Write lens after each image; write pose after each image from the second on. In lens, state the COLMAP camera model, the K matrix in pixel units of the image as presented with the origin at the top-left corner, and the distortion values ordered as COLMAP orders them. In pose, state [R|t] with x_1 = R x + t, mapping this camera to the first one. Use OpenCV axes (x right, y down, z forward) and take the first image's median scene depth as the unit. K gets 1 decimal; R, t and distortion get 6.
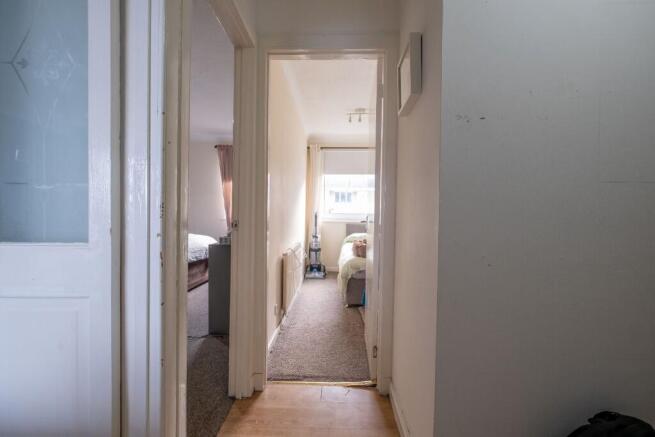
lens RADIAL K [[288.3, 0, 324.4], [0, 288.3, 217.2], [0, 0, 1]] dist [-0.004383, -0.000275]
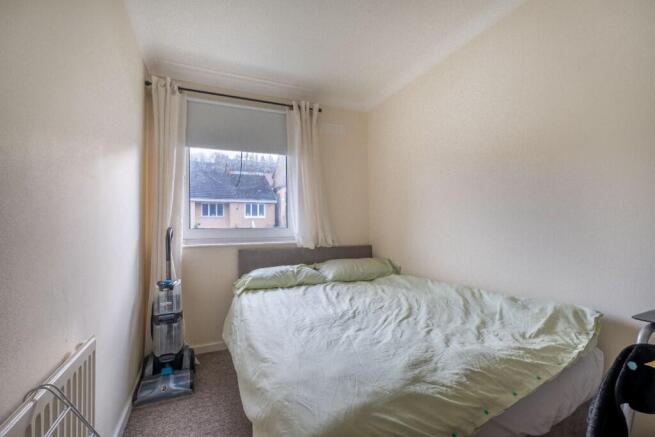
lens RADIAL K [[288.3, 0, 325.2], [0, 288.3, 225.2], [0, 0, 1]] dist [-0.004383, -0.000275]
pose [[0.904010, -0.015777, 0.427220, -0.000433], [0.024052, 0.999613, -0.013981, -0.010348], [-0.426834, 0.022914, 0.904039, 0.505995]]
